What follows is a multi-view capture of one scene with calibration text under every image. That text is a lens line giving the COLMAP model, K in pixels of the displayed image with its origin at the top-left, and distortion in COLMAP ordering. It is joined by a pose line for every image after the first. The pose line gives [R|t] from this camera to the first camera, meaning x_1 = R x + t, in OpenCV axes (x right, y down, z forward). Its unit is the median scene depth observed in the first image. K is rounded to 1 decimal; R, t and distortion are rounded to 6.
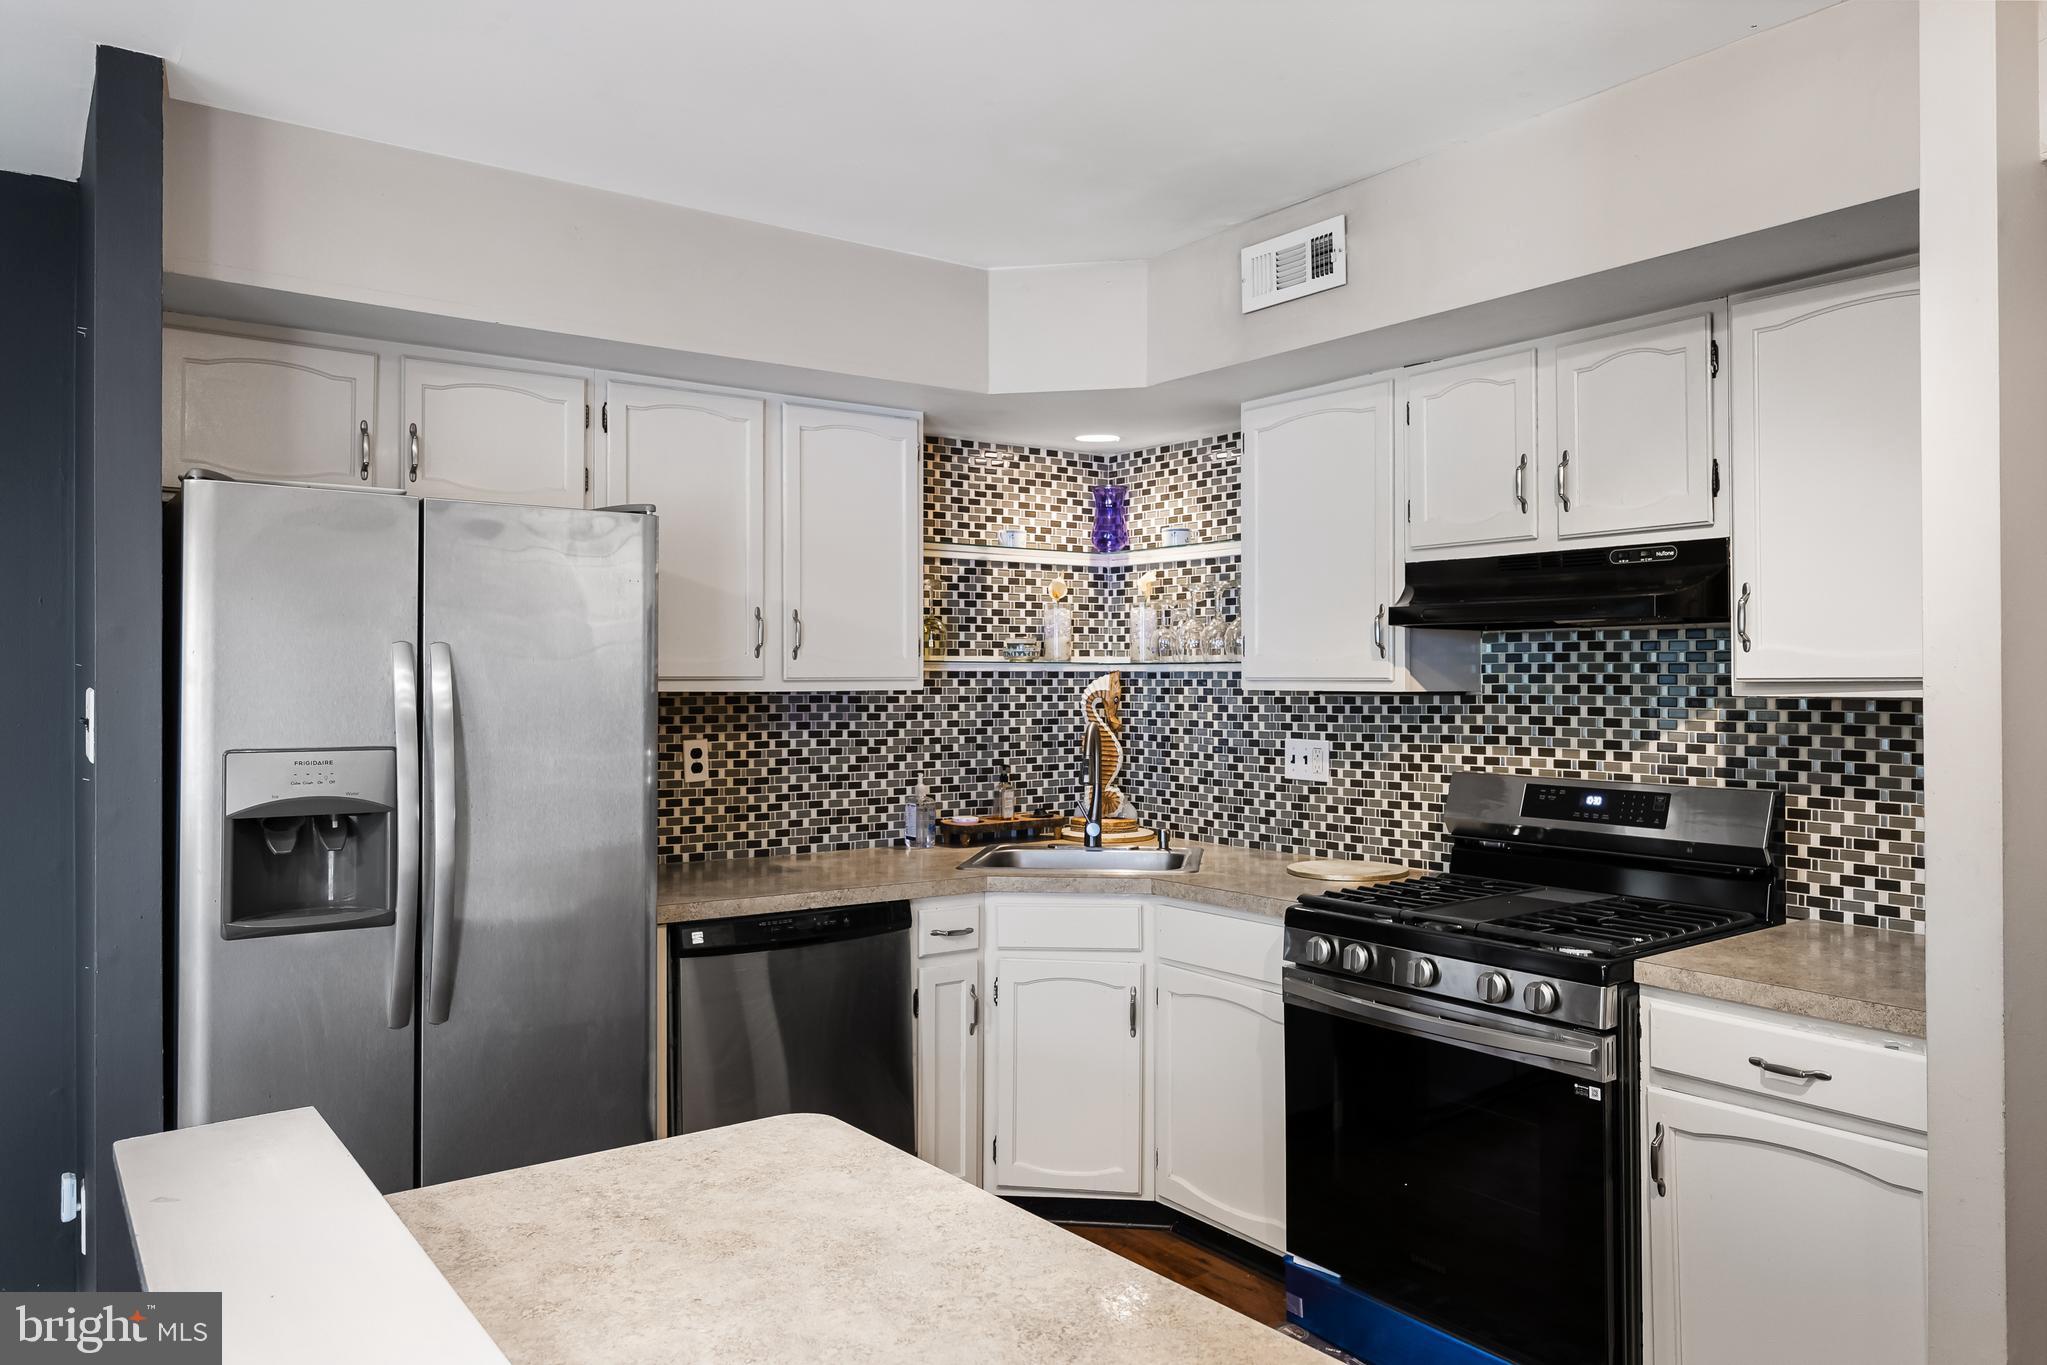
lens RADIAL K [[1438.1, 0, 1023.1], [0, 1438.1, 673.4], [0, 0, 1]] dist [-0.011148, 0.003483]
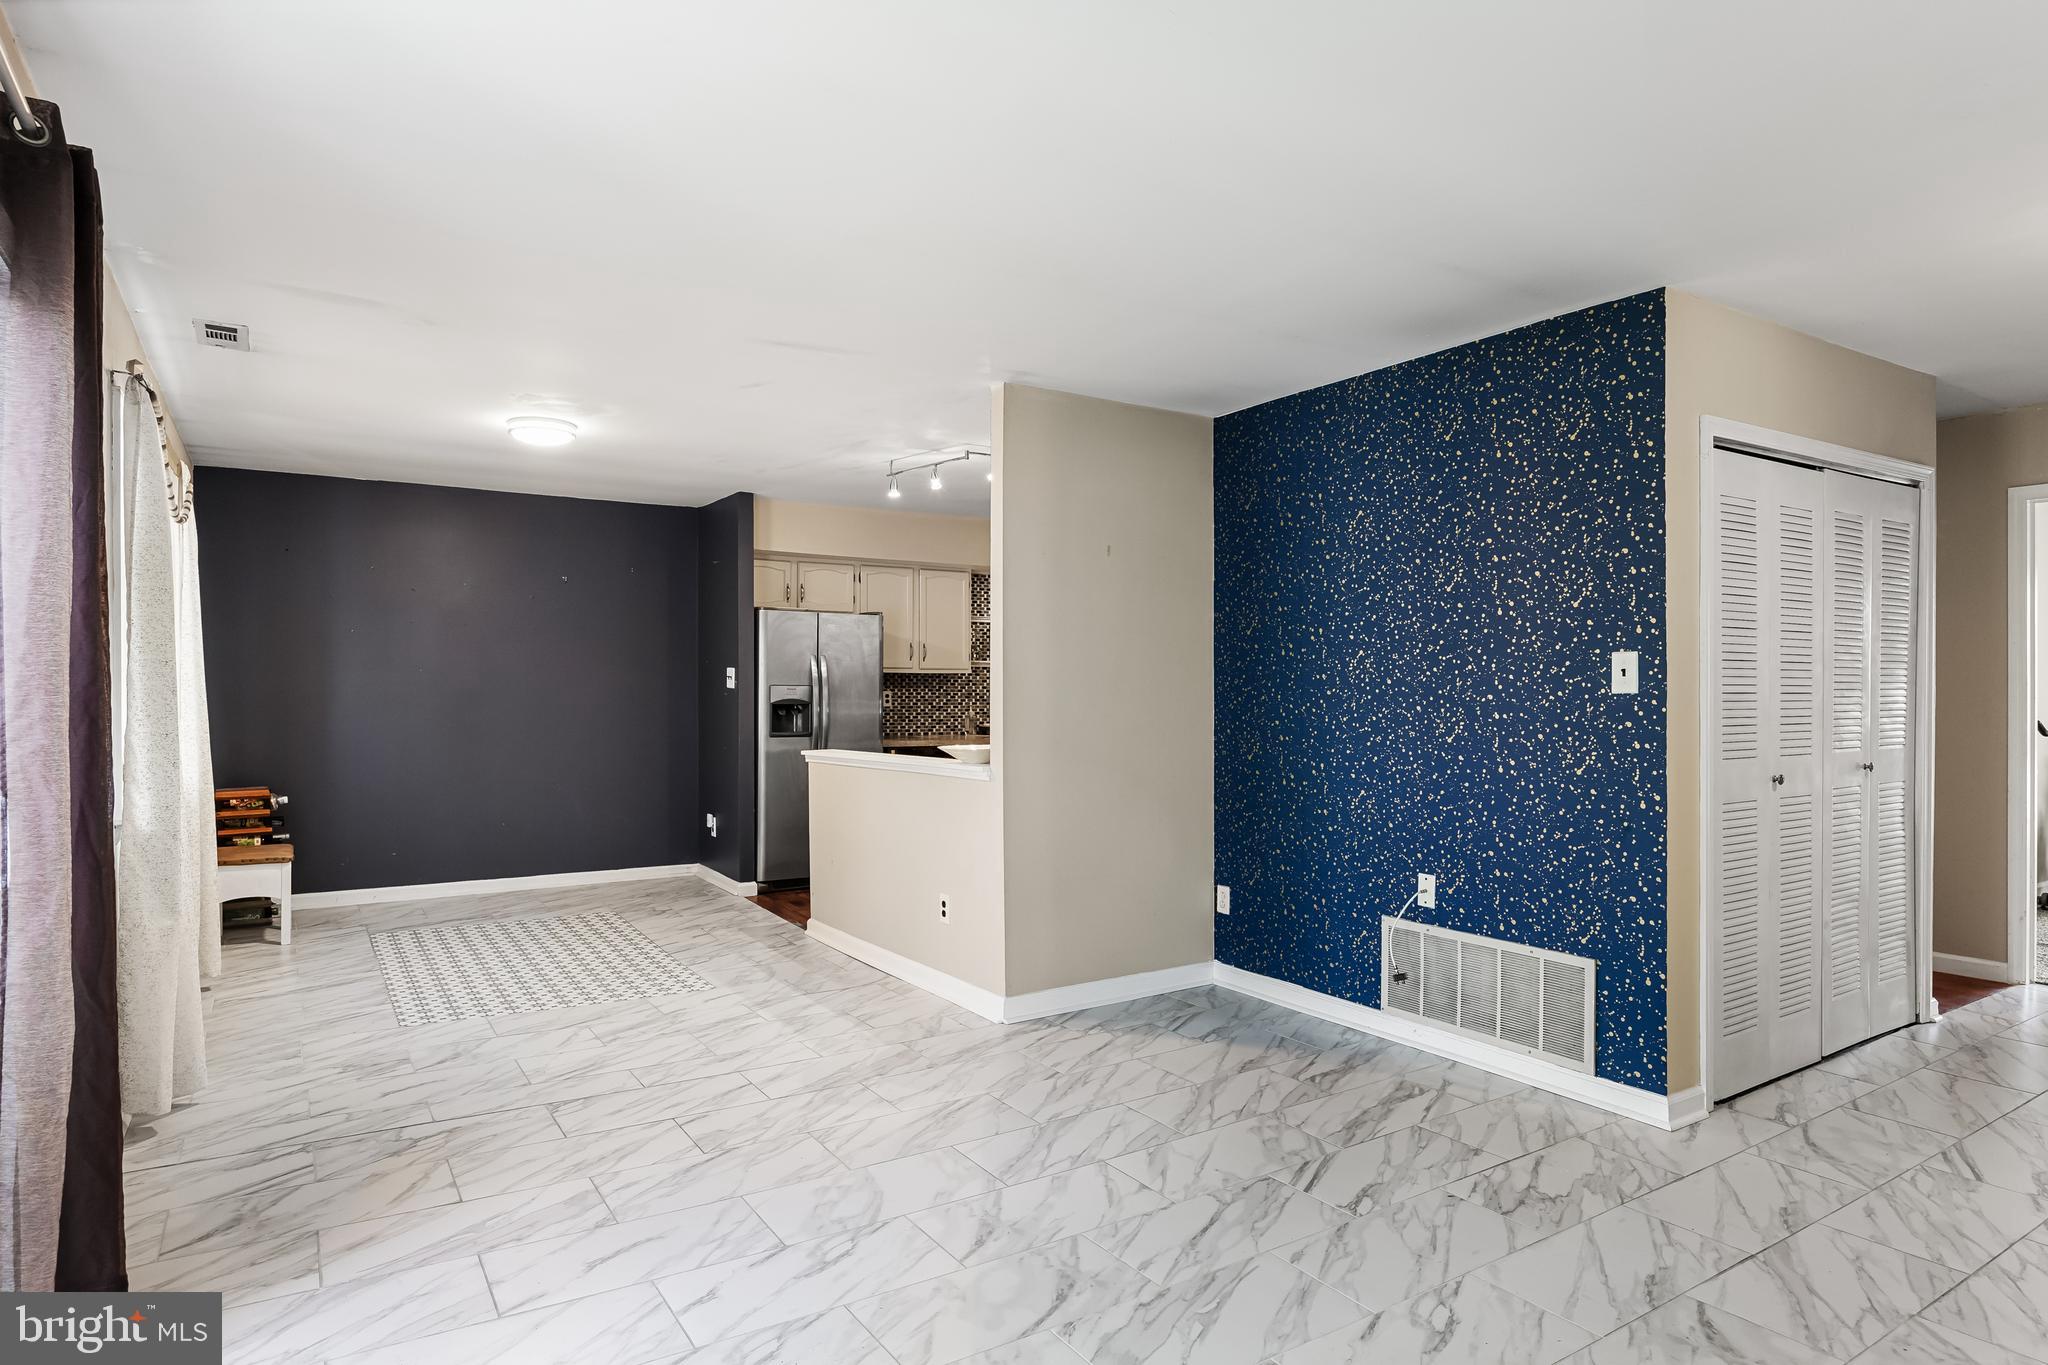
lens RADIAL K [[1134.9, 0, 1025.4], [0, 1134.9, 688.2], [0, 0, 1]] dist [-0.007889, -0.001225]
pose [[0.998732, 0.004548, -0.050145, 0.150103], [-0.004096, 0.999950, 0.009118, 0.021739], [0.050184, -0.008901, 0.998700, -1.202143]]
